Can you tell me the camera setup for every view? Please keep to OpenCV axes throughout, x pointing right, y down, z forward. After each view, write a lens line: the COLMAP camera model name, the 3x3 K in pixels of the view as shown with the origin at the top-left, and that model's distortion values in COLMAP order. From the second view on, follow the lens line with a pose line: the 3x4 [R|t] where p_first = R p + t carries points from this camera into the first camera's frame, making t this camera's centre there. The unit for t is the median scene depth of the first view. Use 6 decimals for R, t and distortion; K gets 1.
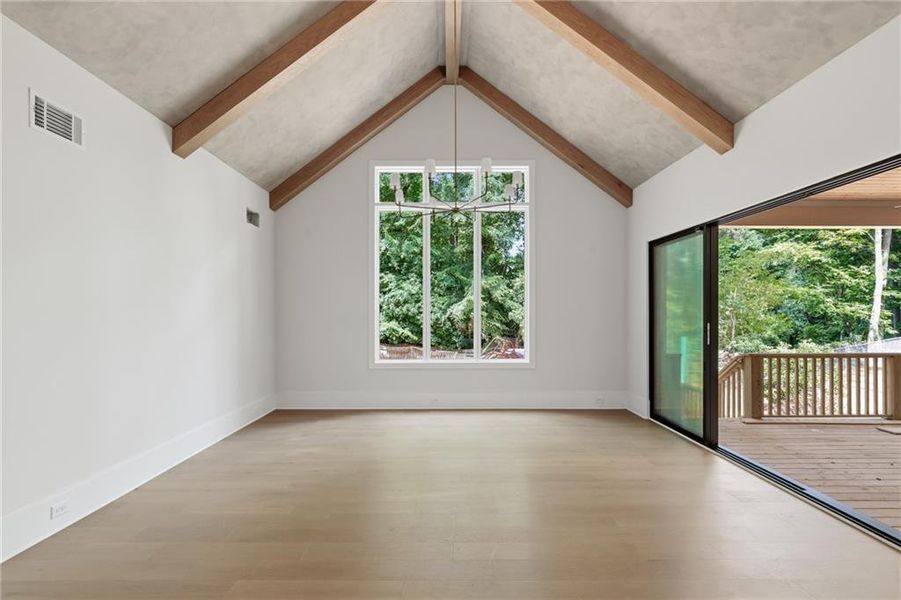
lens RADIAL K [[424.2, 0, 449.7], [0, 424.2, 314.4], [0, 0, 1]] dist [0.001114, -0.000885]
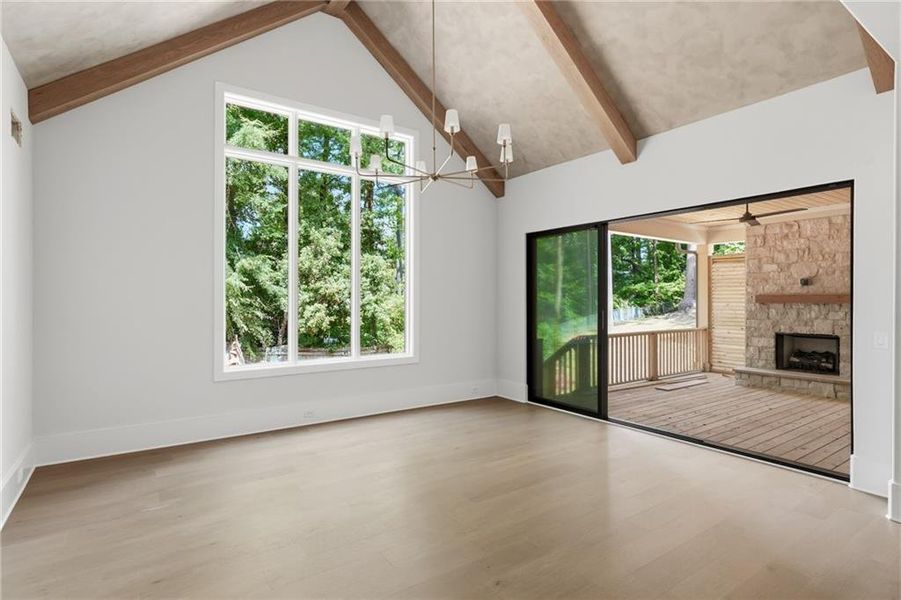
lens RADIAL K [[458.0, 0, 454.1], [0, 458.0, 301.6], [0, 0, 1]] dist [-0.000210, -0.000221]
pose [[0.820633, 0.000495, 0.571456, -0.304032], [-0.000814, 1.000000, 0.000304, -0.002662], [-0.571455, -0.000715, 0.820633, 0.164211]]
